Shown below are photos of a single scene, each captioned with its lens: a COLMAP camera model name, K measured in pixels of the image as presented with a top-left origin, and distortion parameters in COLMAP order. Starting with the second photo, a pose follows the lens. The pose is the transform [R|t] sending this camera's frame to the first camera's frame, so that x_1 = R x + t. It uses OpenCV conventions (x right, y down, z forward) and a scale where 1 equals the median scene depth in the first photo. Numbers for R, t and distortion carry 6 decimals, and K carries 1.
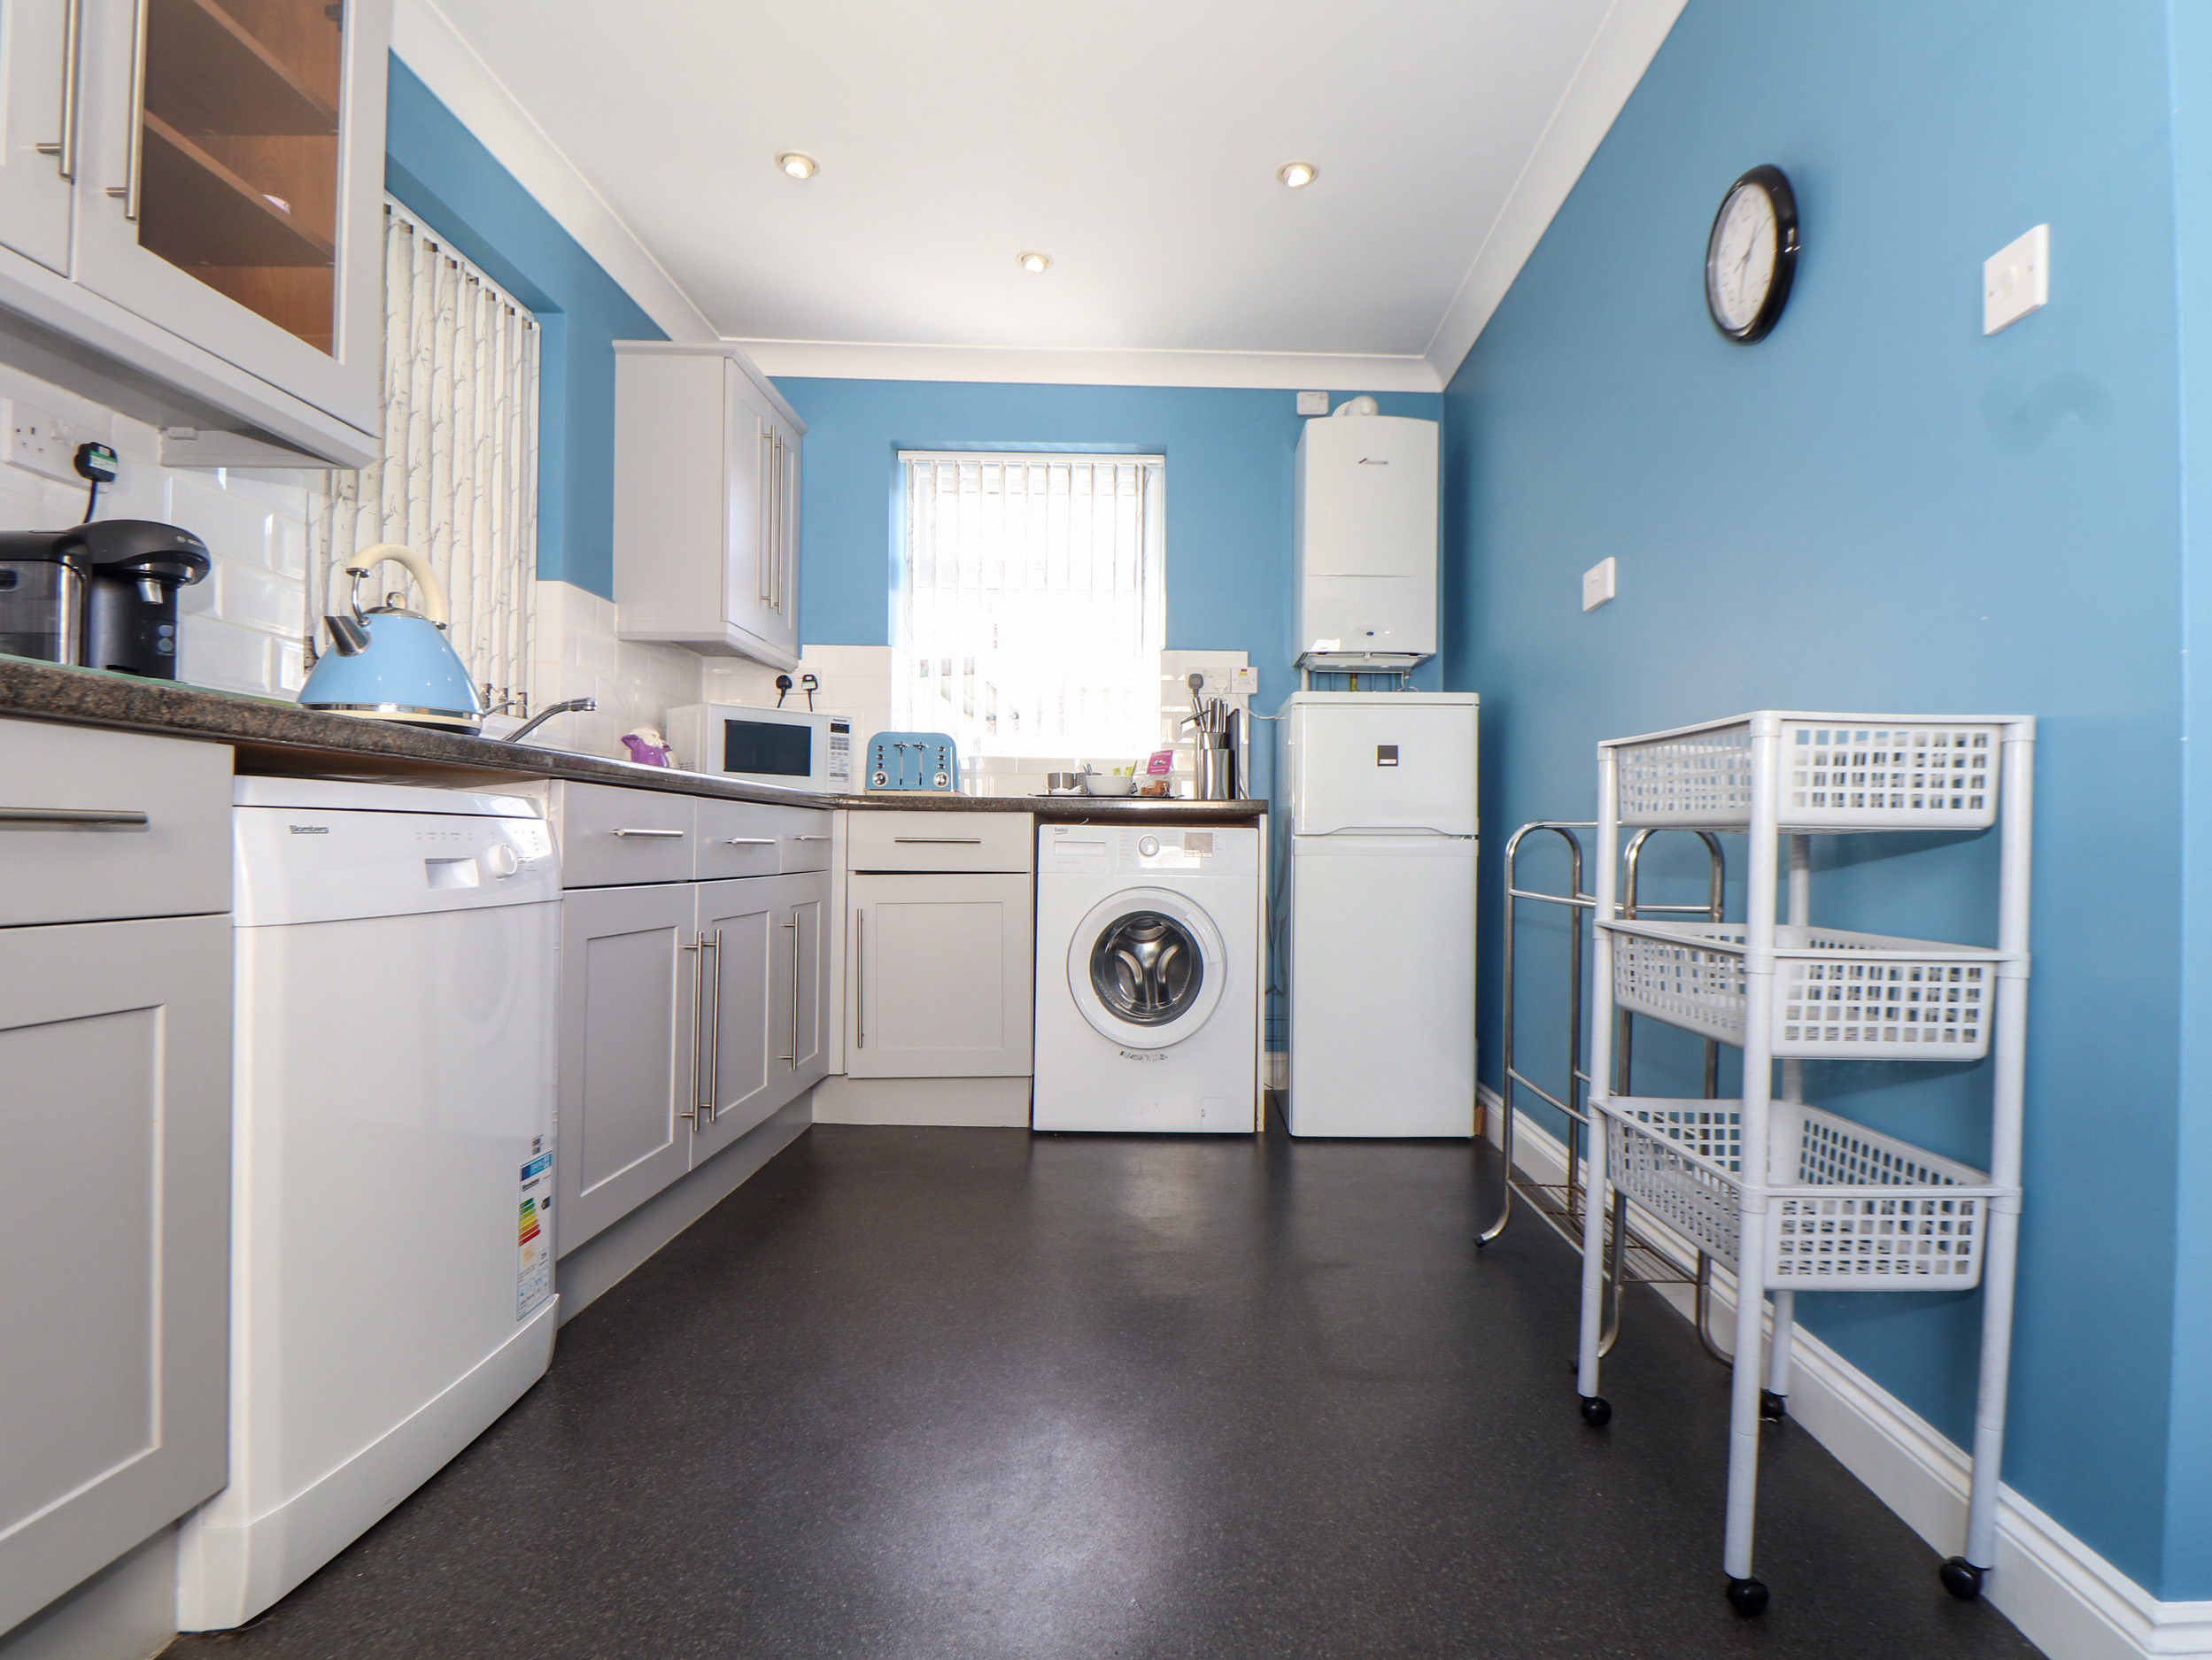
lens RADIAL K [[1153.3, 0, 1187.9], [0, 1153.3, 842.0], [0, 0, 1]] dist [0.003696, -0.012470]
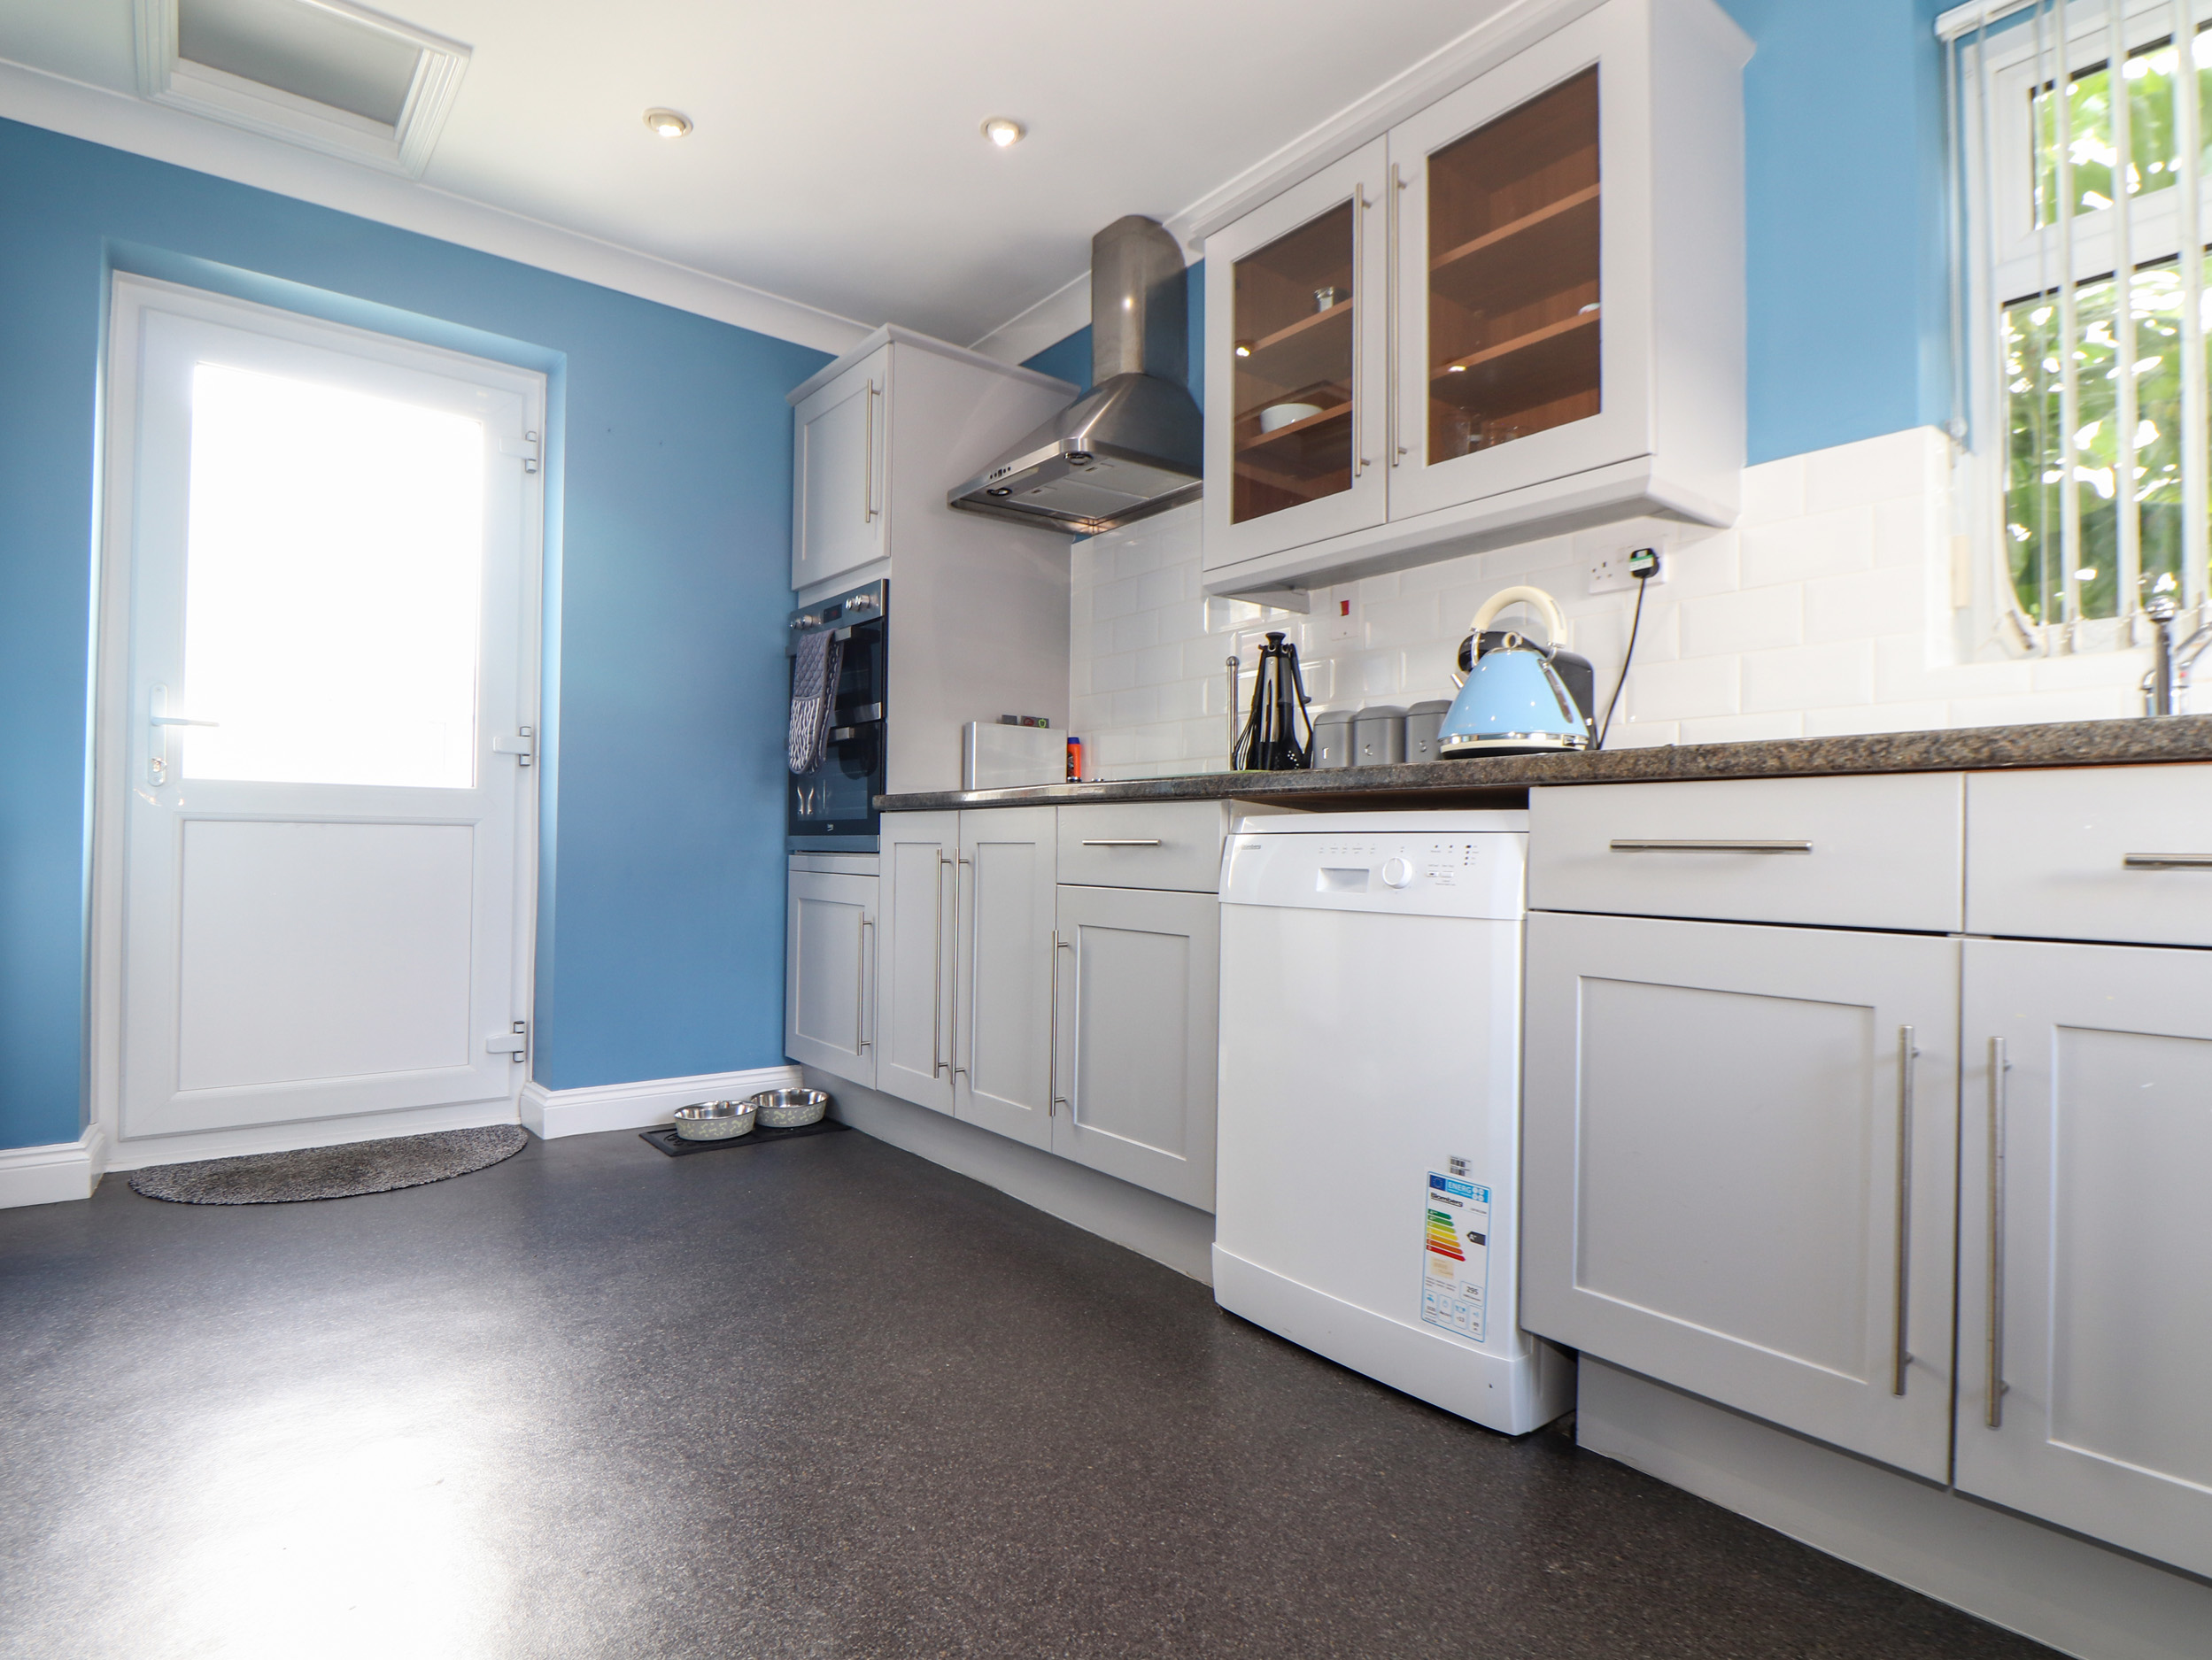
lens RADIAL K [[1066.0, 0, 1108.0], [0, 1066.0, 857.6], [0, 0, 1]] dist [0.000622, -0.009371]
pose [[-0.772920, -0.023866, -0.634054, 0.138667], [-0.020061, 0.999712, -0.013176, 0.011659], [0.634186, 0.002535, -0.773177, 0.867754]]
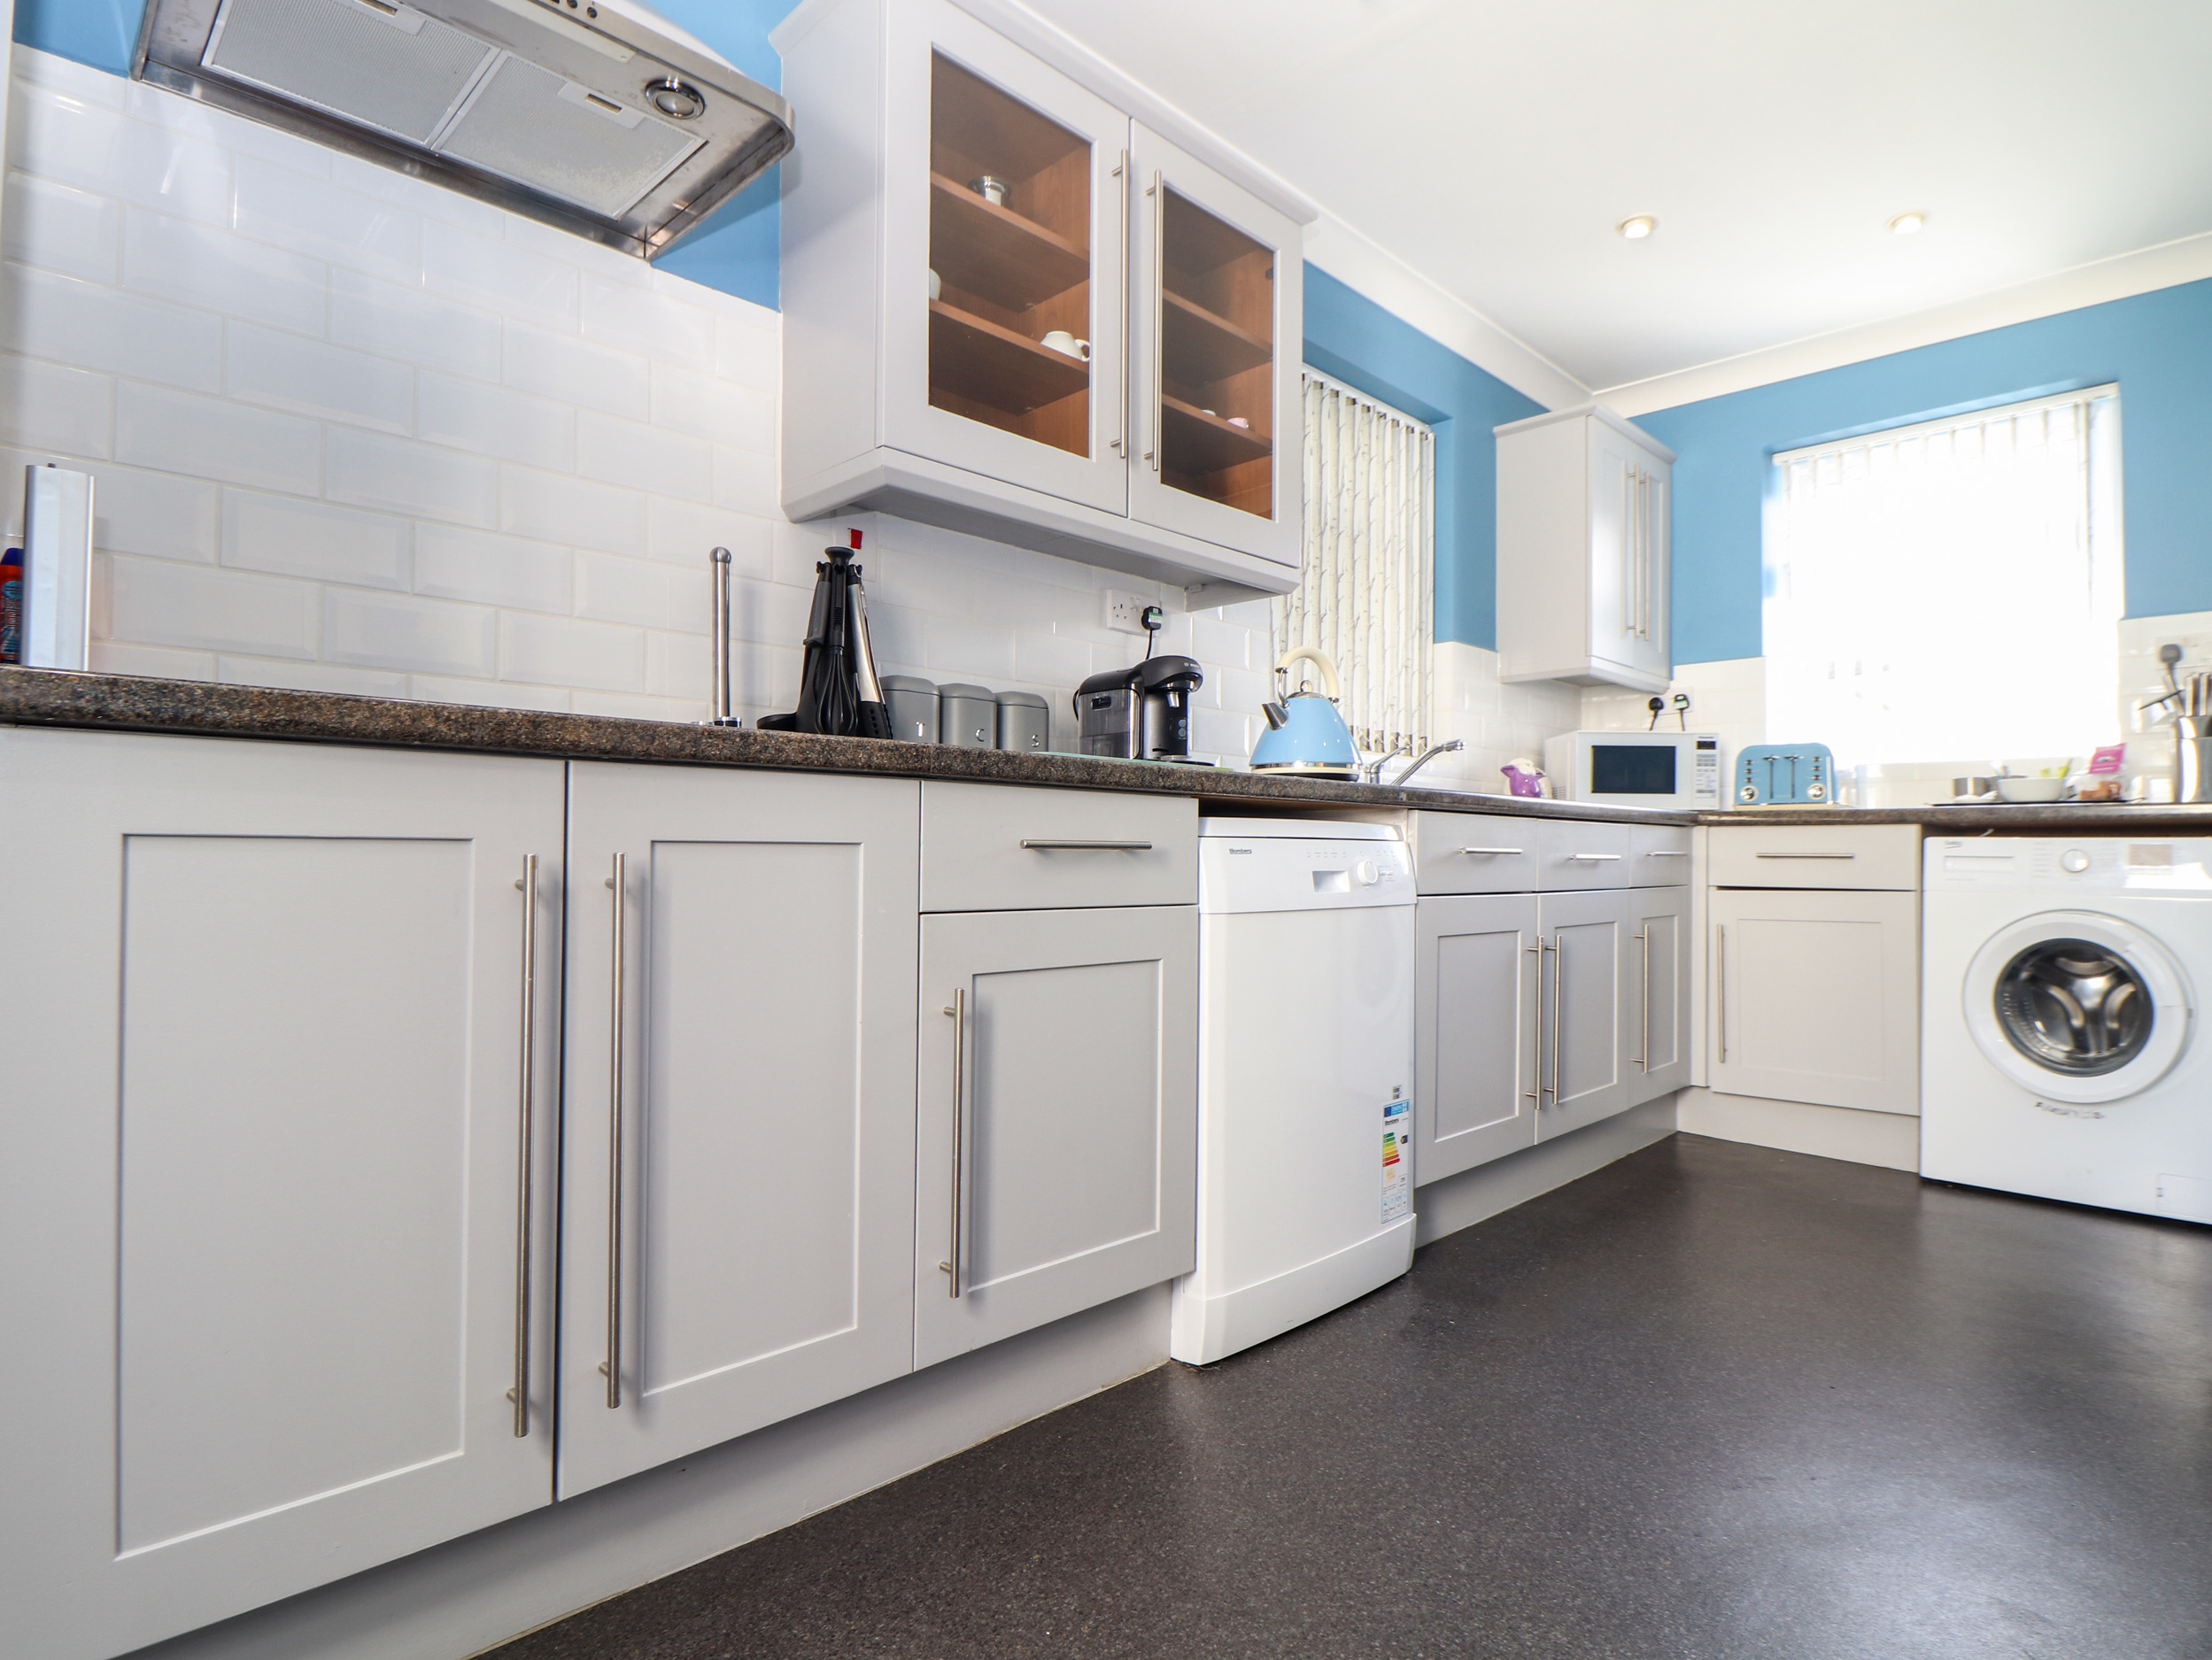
lens RADIAL K [[1153.3, 0, 1187.9], [0, 1153.3, 842.0], [0, 0, 1]] dist [0.003696, -0.012470]
pose [[0.717623, -0.013470, -0.696302, 0.100960], [0.004066, 0.999877, -0.015152, -0.000273], [0.696420, 0.008042, 0.717589, -0.056768]]
